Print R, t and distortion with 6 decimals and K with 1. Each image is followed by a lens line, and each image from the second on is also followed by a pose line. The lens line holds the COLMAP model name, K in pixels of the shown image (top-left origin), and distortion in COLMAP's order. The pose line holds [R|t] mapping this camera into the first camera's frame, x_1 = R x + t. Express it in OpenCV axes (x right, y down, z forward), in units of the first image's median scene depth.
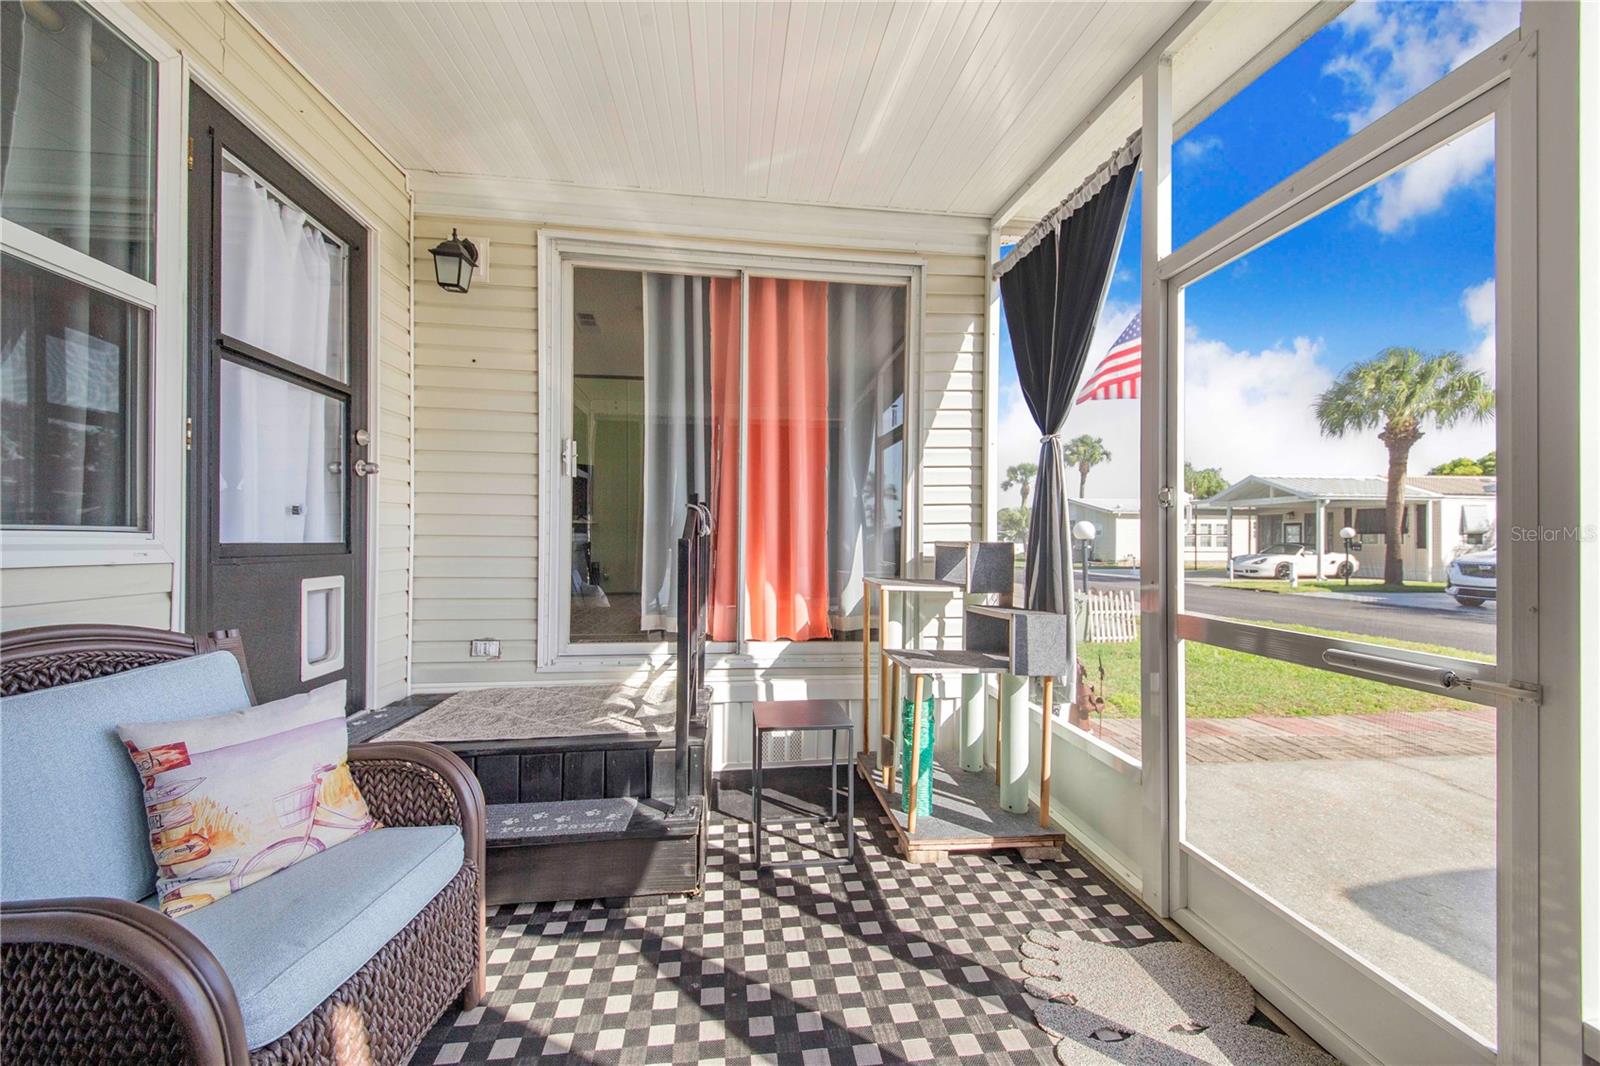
lens RADIAL K [[617.8, 0, 803.0], [0, 617.8, 534.9], [0, 0, 1]] dist [0.002041, -0.000032]
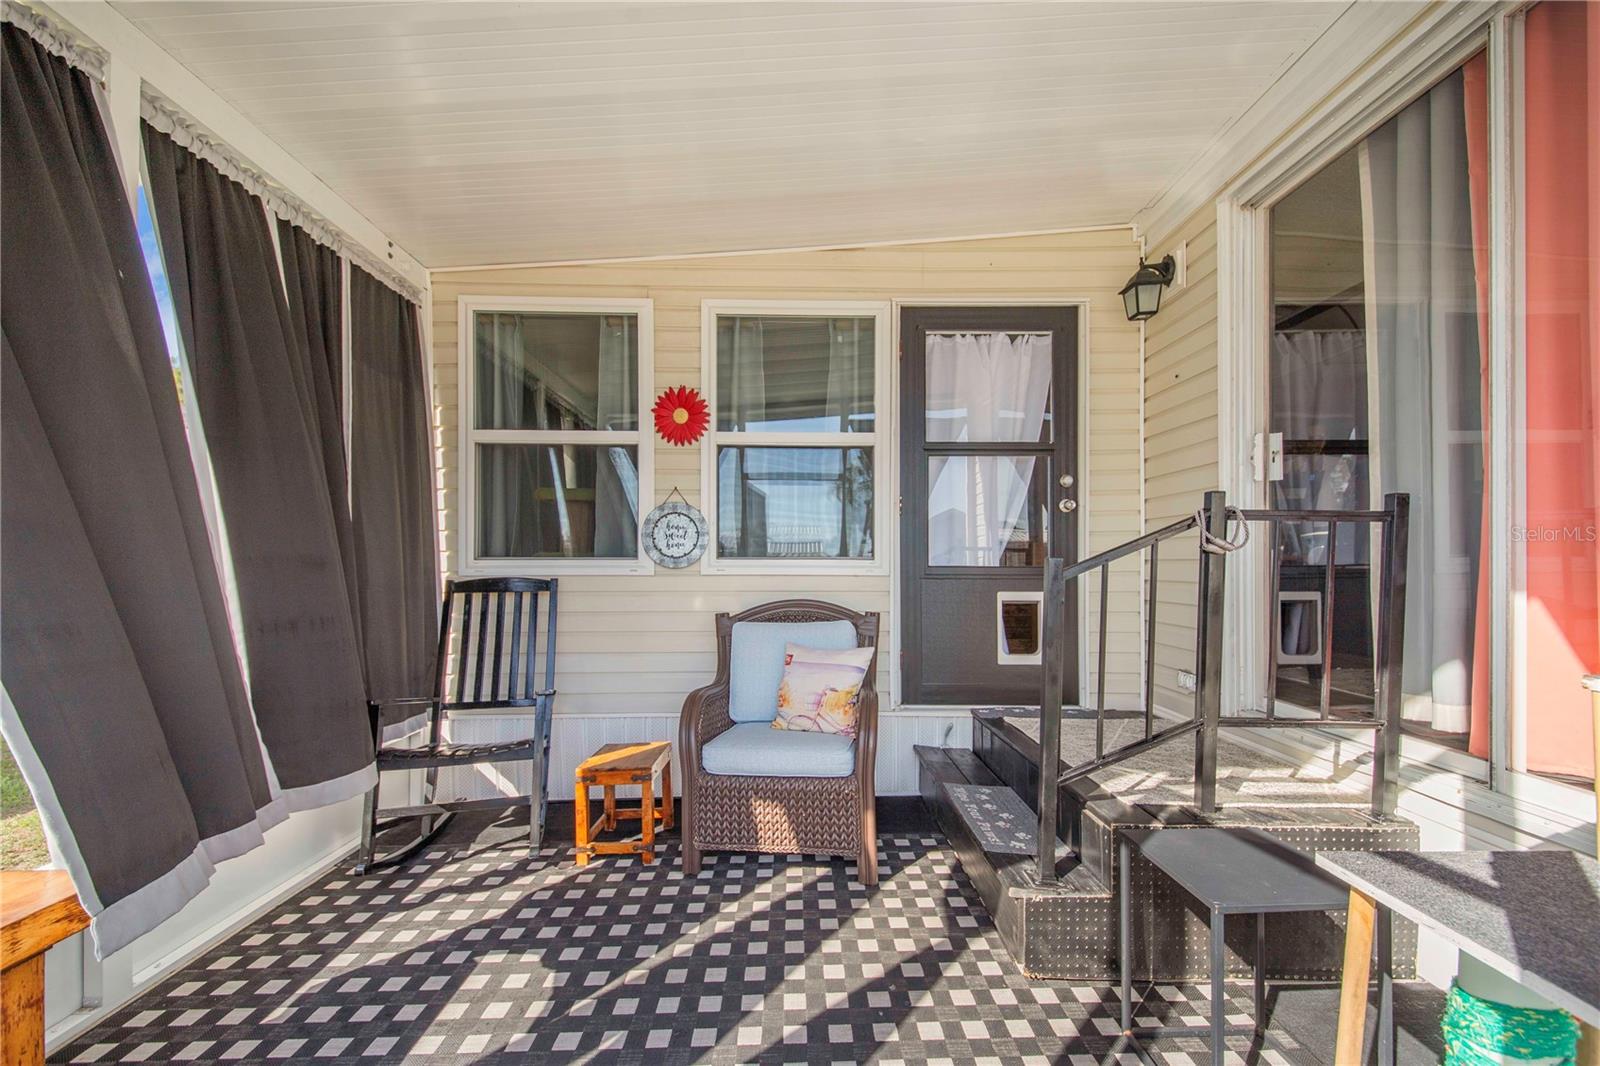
lens RADIAL K [[617.8, 0, 797.0], [0, 617.8, 572.9], [0, 0, 1]] dist [0.002041, -0.000032]
pose [[-0.118211, -0.006331, -0.992968, 0.745174], [-0.000967, 0.999980, -0.006260, 0.040365], [0.992988, 0.000220, -0.118215, 0.825877]]
